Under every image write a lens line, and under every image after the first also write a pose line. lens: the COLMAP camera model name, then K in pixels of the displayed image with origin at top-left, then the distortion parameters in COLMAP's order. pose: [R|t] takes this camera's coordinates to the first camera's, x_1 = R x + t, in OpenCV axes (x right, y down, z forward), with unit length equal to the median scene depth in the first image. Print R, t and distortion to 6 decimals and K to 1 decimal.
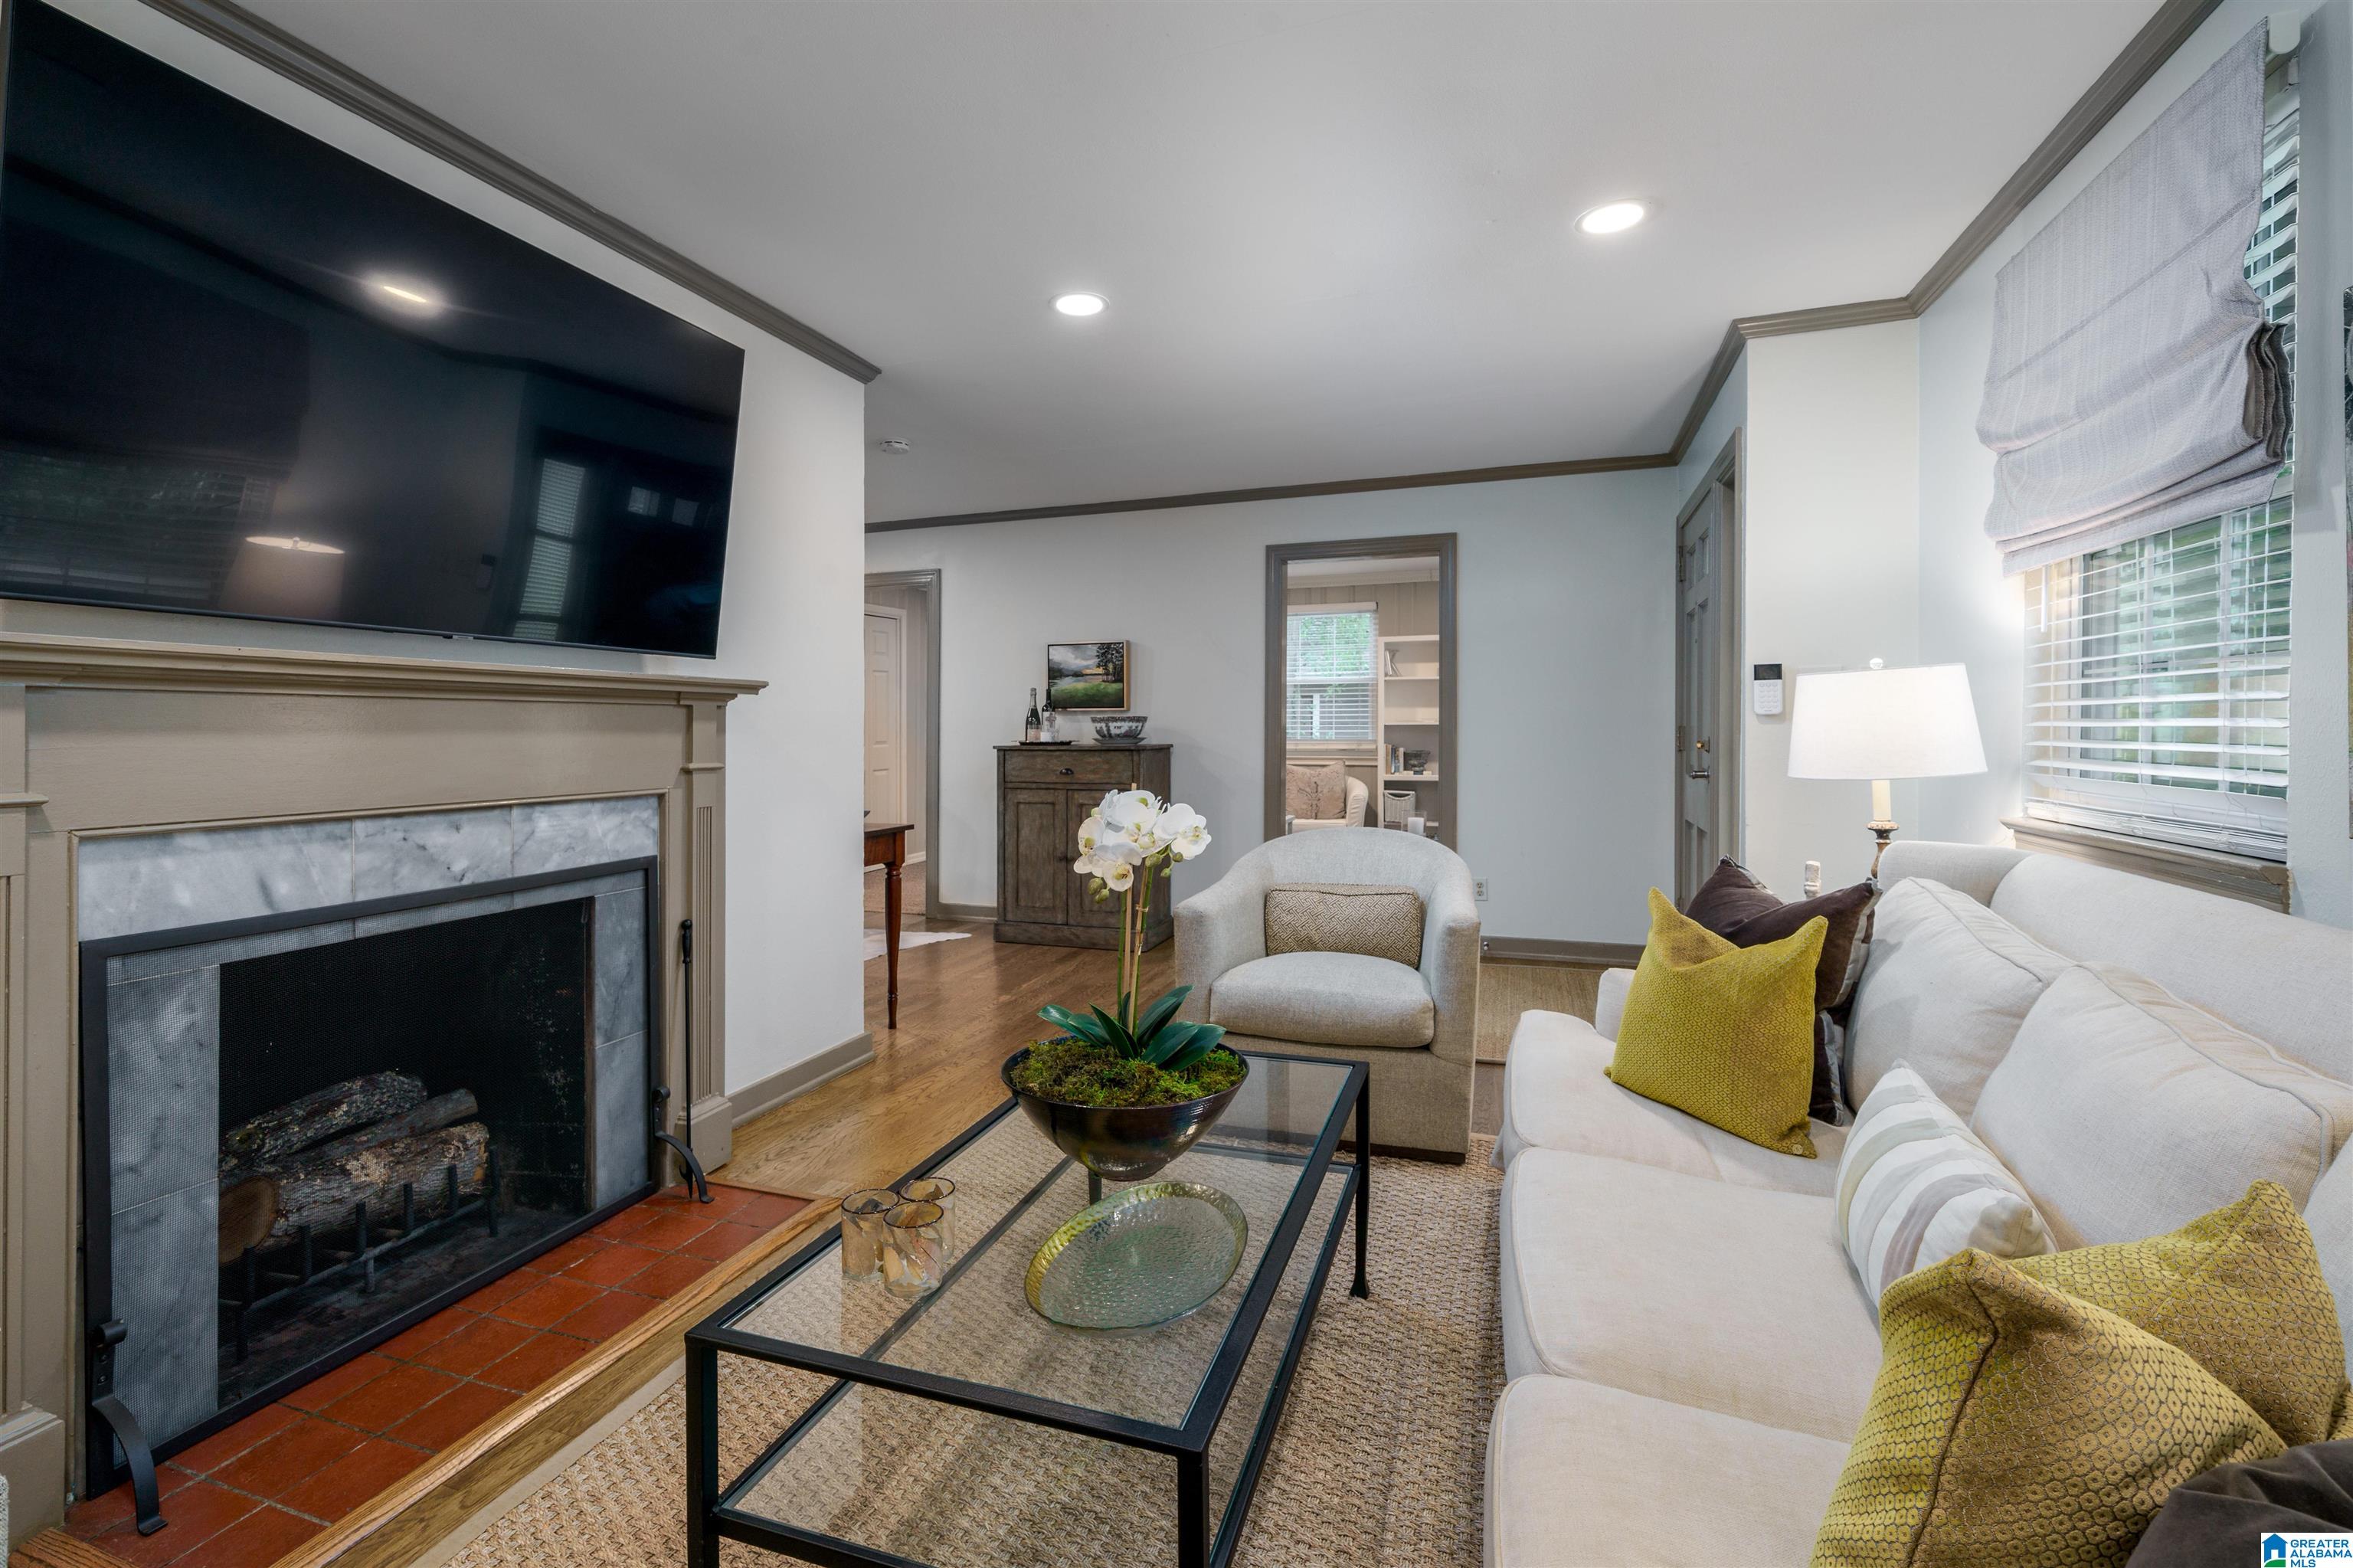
lens RADIAL K [[1025.6, 0, 1168.0], [0, 1025.6, 768.5], [0, 0, 1]] dist [-0.003276, -0.000272]
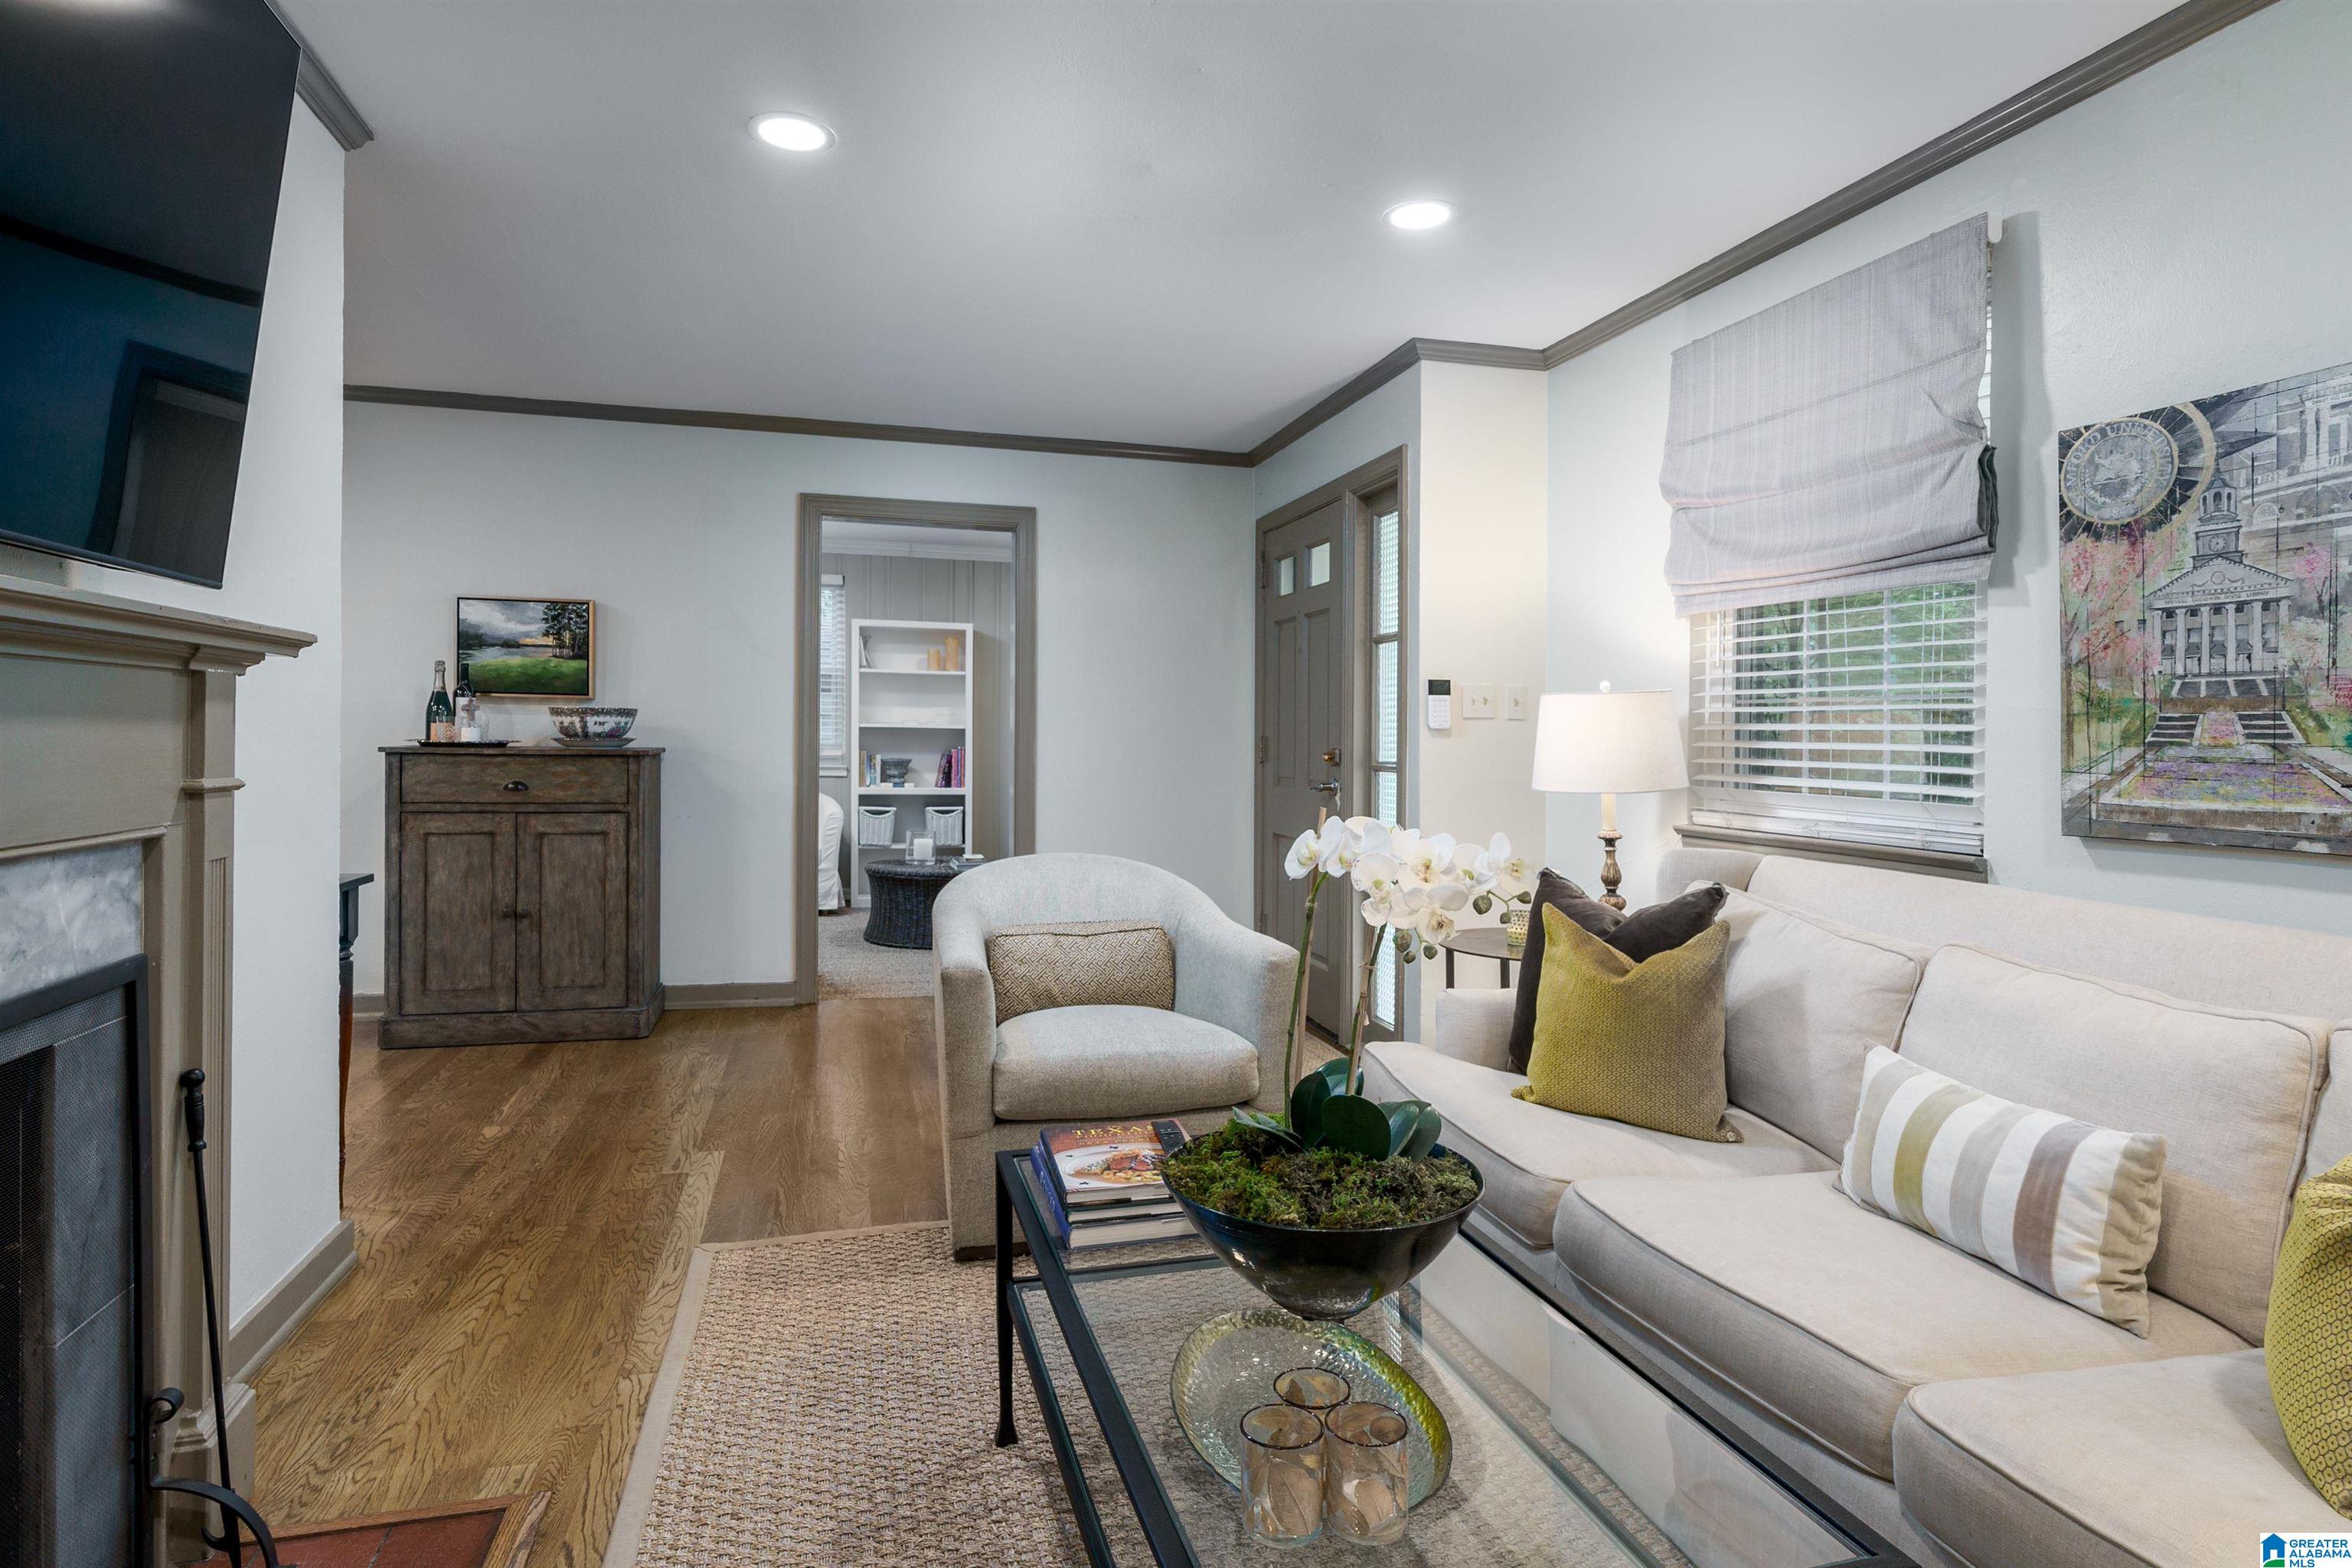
lens RADIAL K [[1213.9, 0, 1170.9], [0, 1213.9, 771.0], [0, 0, 1]] dist [-0.003632, -0.001601]
pose [[0.826155, 0.002295, 0.563438, -0.322055], [0.000797, 0.999986, -0.005242, -0.004329], [-0.563442, 0.004780, 0.826142, 0.147630]]
